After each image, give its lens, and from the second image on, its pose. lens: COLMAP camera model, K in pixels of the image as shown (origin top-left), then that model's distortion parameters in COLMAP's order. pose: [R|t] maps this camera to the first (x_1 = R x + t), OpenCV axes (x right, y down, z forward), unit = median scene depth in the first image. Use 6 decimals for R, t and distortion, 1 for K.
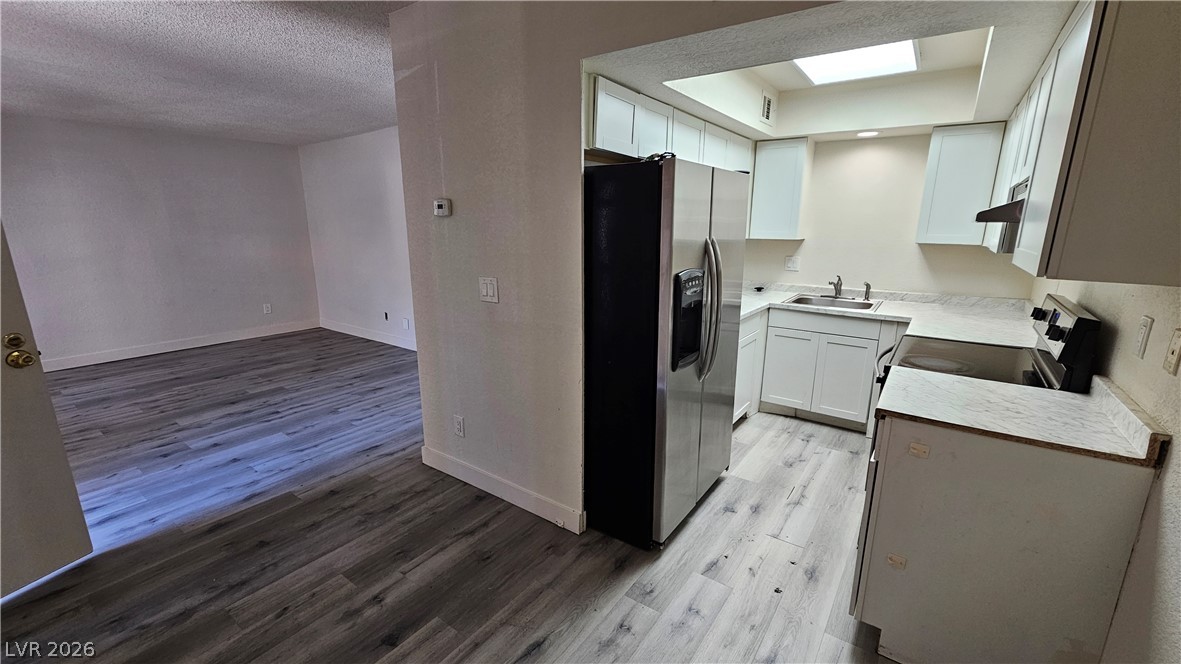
lens RADIAL K [[484.0, 0, 594.1], [0, 484.0, 337.4], [0, 0, 1]] dist [-0.001717, 0.000412]
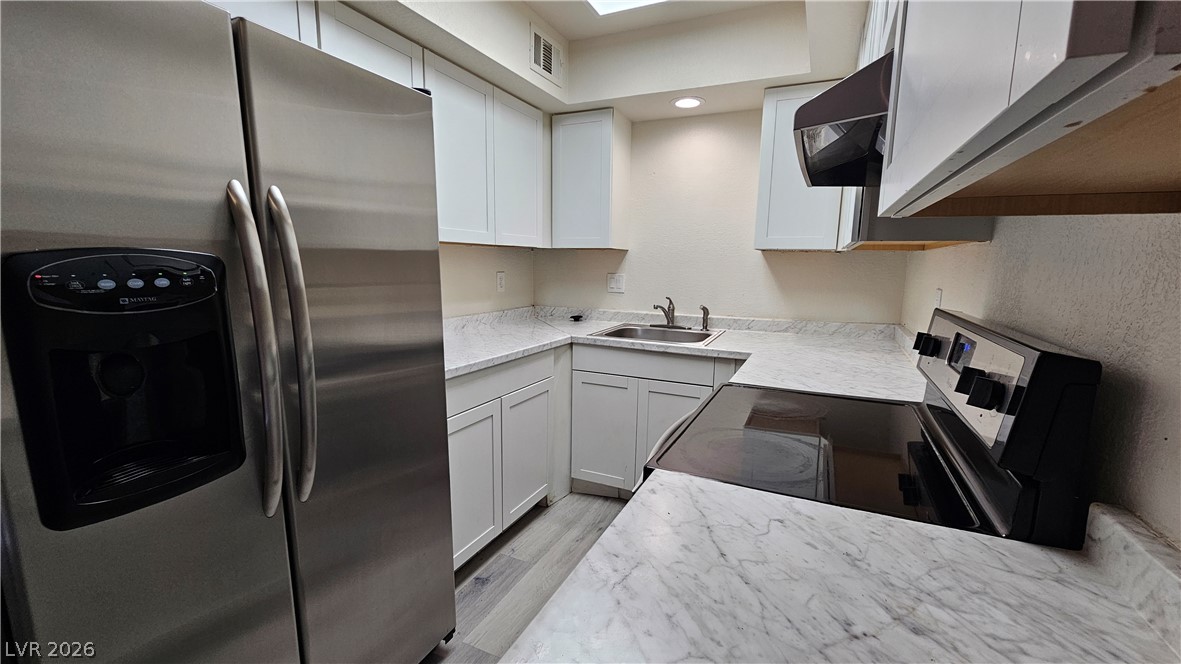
lens RADIAL K [[482.7, 0, 591.3], [0, 482.7, 335.9], [0, 0, 1]] dist [0.000107, 0.000041]
pose [[0.984440, -0.019764, 0.174603, 0.281308], [0.033787, 0.996403, -0.077709, -0.017889], [-0.172440, 0.082399, 0.981568, 0.330088]]
